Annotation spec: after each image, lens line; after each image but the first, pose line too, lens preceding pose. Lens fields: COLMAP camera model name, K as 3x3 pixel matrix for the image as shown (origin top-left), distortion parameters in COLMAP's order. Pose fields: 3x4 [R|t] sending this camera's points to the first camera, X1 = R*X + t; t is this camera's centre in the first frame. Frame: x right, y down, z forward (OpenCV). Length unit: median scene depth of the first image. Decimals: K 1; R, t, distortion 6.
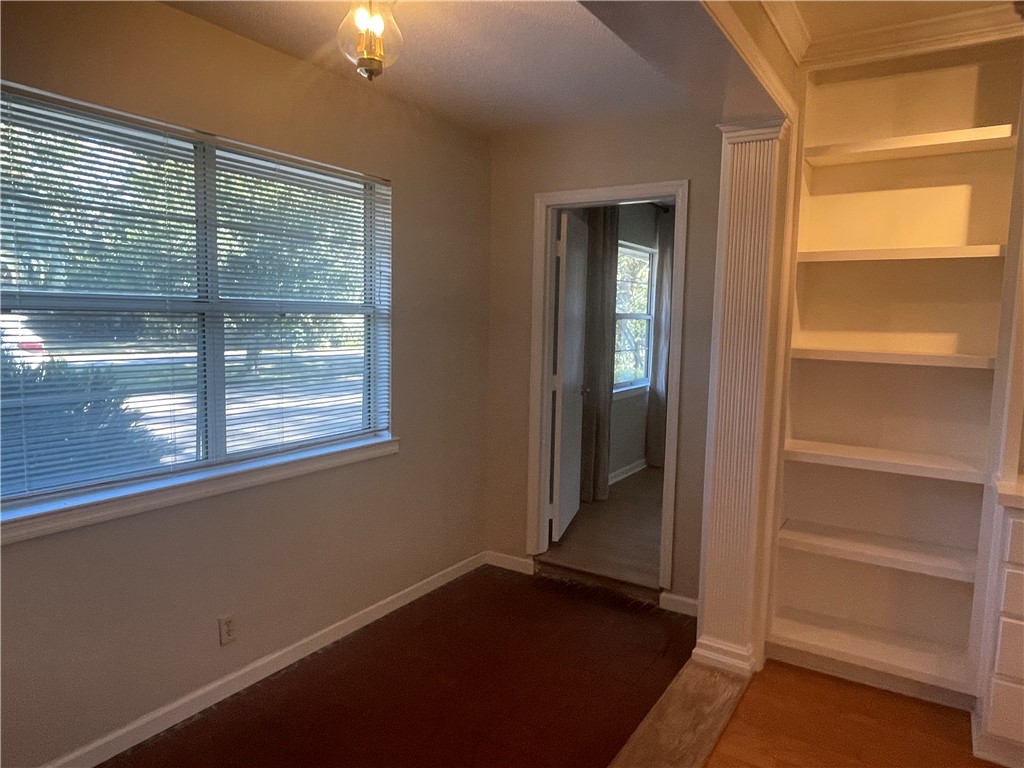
lens RADIAL K [[659.0, 0, 507.8], [0, 659.0, 387.1], [0, 0, 1]] dist [-0.002199, -0.009129]
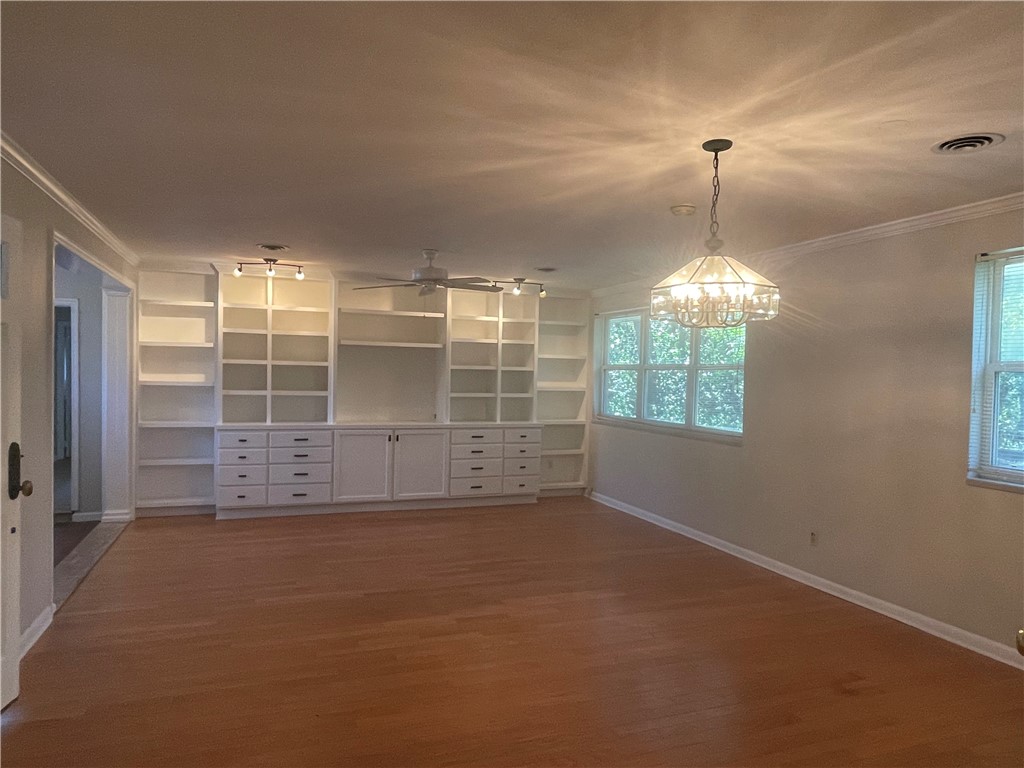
lens RADIAL K [[659.0, 0, 508.3], [0, 659.0, 391.5], [0, 0, 1]] dist [-0.002199, -0.009129]
pose [[0.592895, -0.034923, 0.804522, -0.698088], [0.071676, 0.997382, -0.009528, 0.097980], [-0.802084, 0.063314, 0.593846, -1.493371]]
